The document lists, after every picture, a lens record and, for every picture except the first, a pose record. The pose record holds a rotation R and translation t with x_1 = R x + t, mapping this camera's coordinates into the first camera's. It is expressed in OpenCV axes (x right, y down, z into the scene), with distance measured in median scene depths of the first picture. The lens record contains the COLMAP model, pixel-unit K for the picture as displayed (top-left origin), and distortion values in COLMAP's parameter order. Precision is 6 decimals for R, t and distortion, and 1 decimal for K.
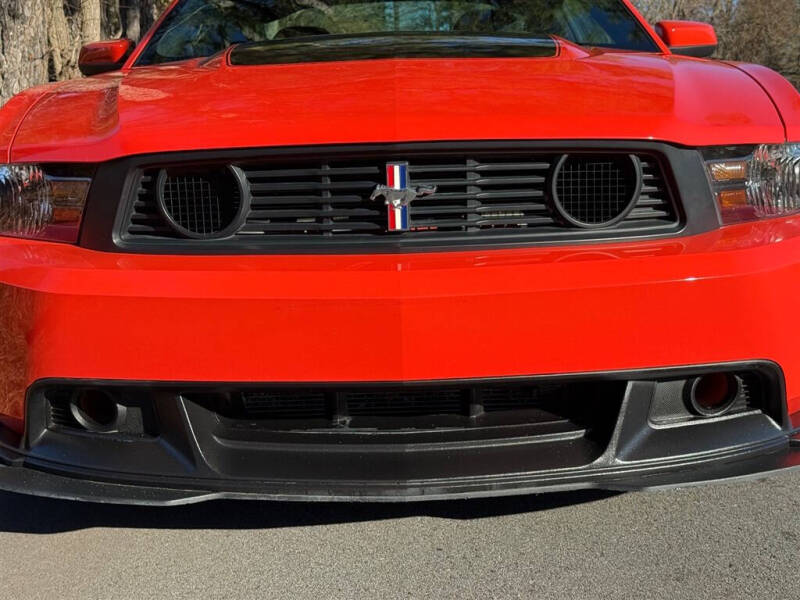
lens RADIAL K [[1165.2, 0, 398.2], [0, 1165.2, 303.7], [0, 0, 1]] dist [0.122127, -0.171378]
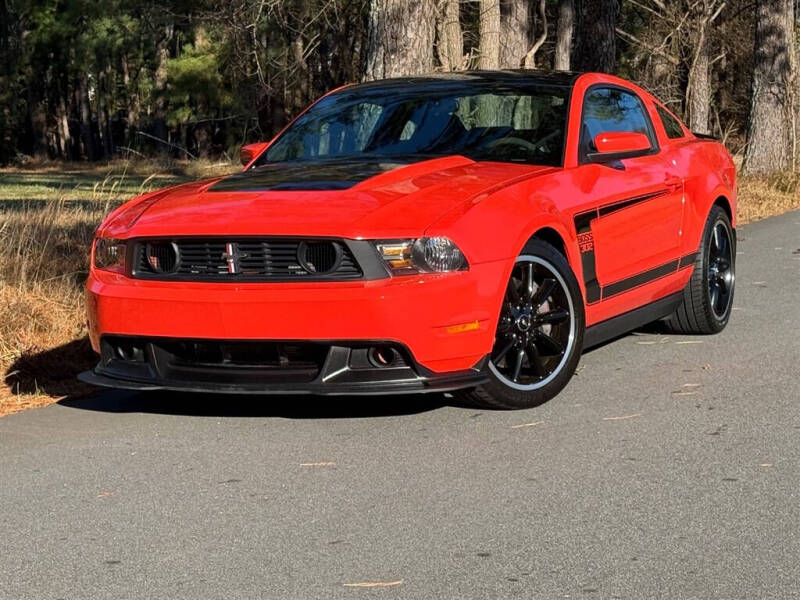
lens RADIAL K [[1849.4, 0, 400.0], [0, 1849.4, 300.0], [0, 0, 1]] dist [0.184169, -0.128154]
pose [[0.915590, 0.037621, -0.400349, 1.605145], [-0.055419, 0.997919, -0.032969, 0.083287], [0.398276, 0.052373, 0.915769, -1.994320]]
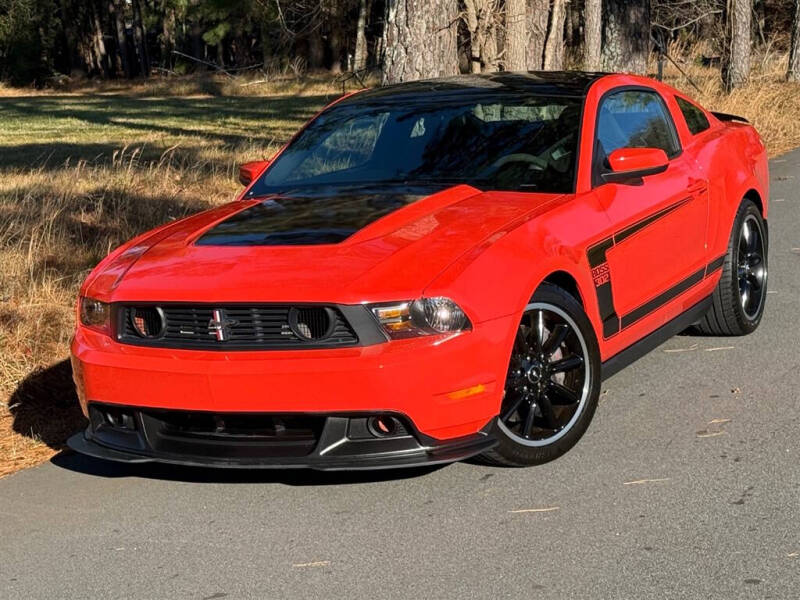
lens RADIAL K [[1849.4, 0, 400.0], [0, 1849.4, 300.0], [0, 0, 1]] dist [0.184169, -0.128154]
pose [[0.905276, 0.030941, -0.423695, 1.594071], [-0.021515, 0.999403, 0.027015, -0.216945], [0.424278, -0.015340, 0.905402, -1.775773]]
